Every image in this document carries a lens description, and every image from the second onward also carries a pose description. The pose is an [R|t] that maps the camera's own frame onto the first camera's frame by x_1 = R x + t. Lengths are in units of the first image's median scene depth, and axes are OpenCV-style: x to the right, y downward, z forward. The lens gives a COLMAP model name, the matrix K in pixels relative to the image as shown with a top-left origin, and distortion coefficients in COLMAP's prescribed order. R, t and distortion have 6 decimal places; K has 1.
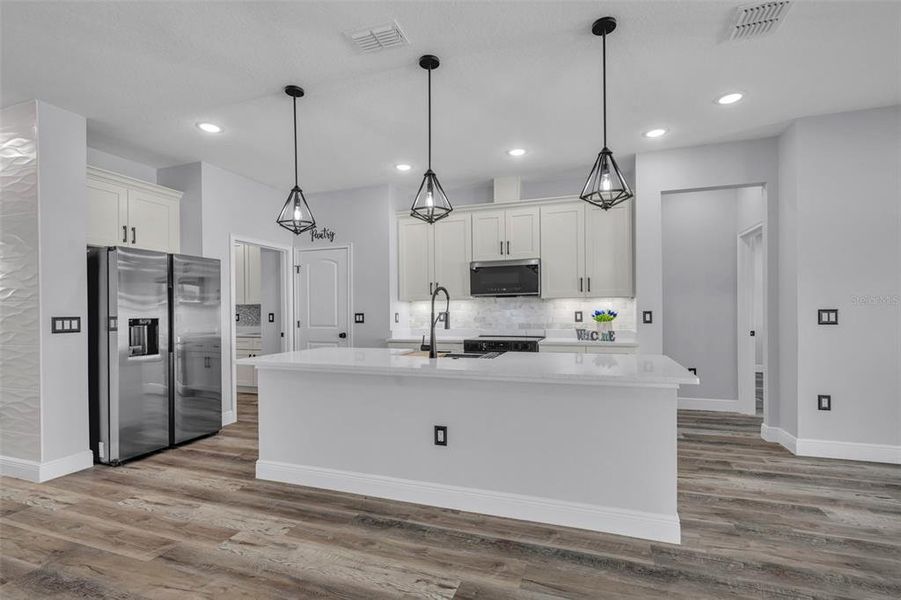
lens RADIAL K [[396.7, 0, 458.7], [0, 396.7, 312.3], [0, 0, 1]] dist [-0.007575, 0.000456]
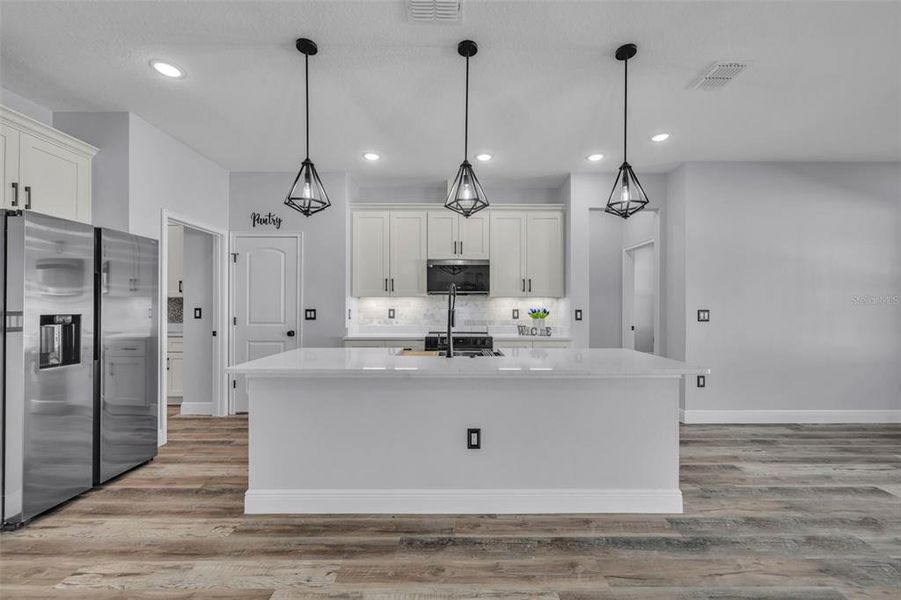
lens RADIAL K [[366.0, 0, 443.7], [0, 366.0, 306.1], [0, 0, 1]] dist [-0.002433, -0.001331]
pose [[0.946240, 0.013292, 0.323192, -0.296432], [-0.013682, 0.999906, -0.001065, -0.009999], [-0.323176, -0.003415, 0.946333, 0.129437]]
